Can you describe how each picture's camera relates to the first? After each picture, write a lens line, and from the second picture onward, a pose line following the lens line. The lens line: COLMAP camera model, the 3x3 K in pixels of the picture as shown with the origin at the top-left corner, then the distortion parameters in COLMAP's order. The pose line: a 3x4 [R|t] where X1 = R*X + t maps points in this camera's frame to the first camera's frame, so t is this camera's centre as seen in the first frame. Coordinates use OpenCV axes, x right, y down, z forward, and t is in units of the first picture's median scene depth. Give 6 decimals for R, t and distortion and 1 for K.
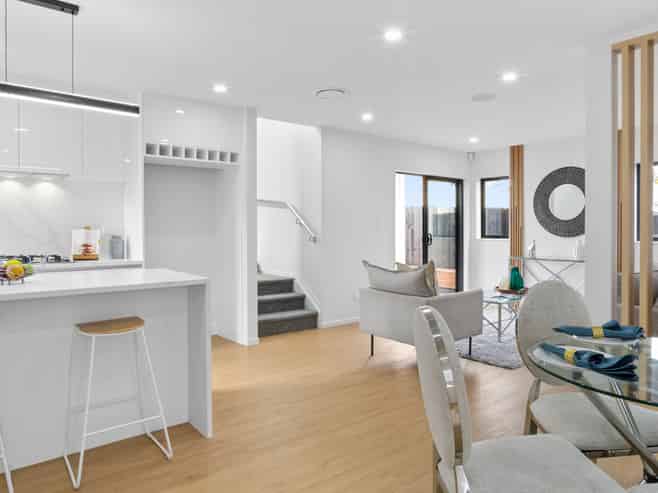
lens RADIAL K [[461.2, 0, 331.2], [0, 461.2, 230.4], [0, 0, 1]] dist [-0.005027, -0.001309]
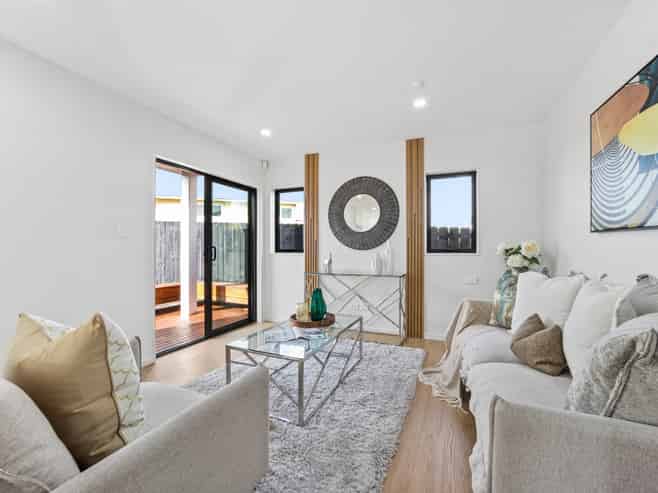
lens RADIAL K [[332.8, 0, 329.8], [0, 332.8, 238.6], [0, 0, 1]] dist [-0.002727, -0.000545]
pose [[0.891115, 0.014619, 0.453541, 0.133507], [0.001714, 0.999365, -0.035580, 0.014451], [-0.453774, 0.032483, 0.890525, 0.395437]]
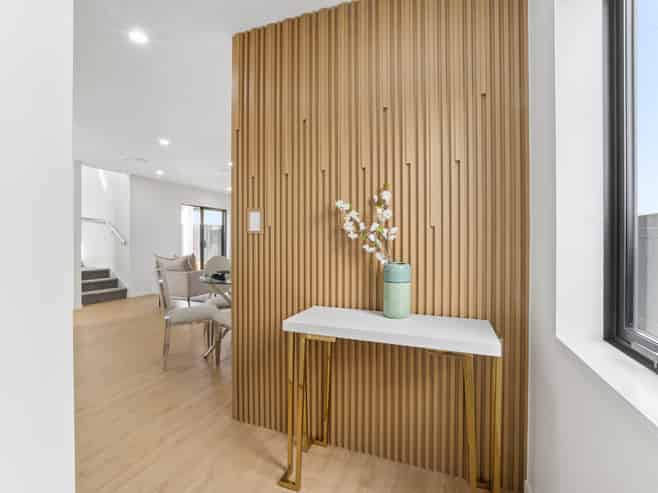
lens RADIAL K [[332.8, 0, 329.8], [0, 332.8, 238.6], [0, 0, 1]] dist [-0.002727, -0.000545]
pose [[0.884435, 0.006976, 0.466611, 0.051331], [-0.001484, 0.999925, -0.012135, 0.014902], [-0.466661, 0.010040, 0.884380, -0.342384]]
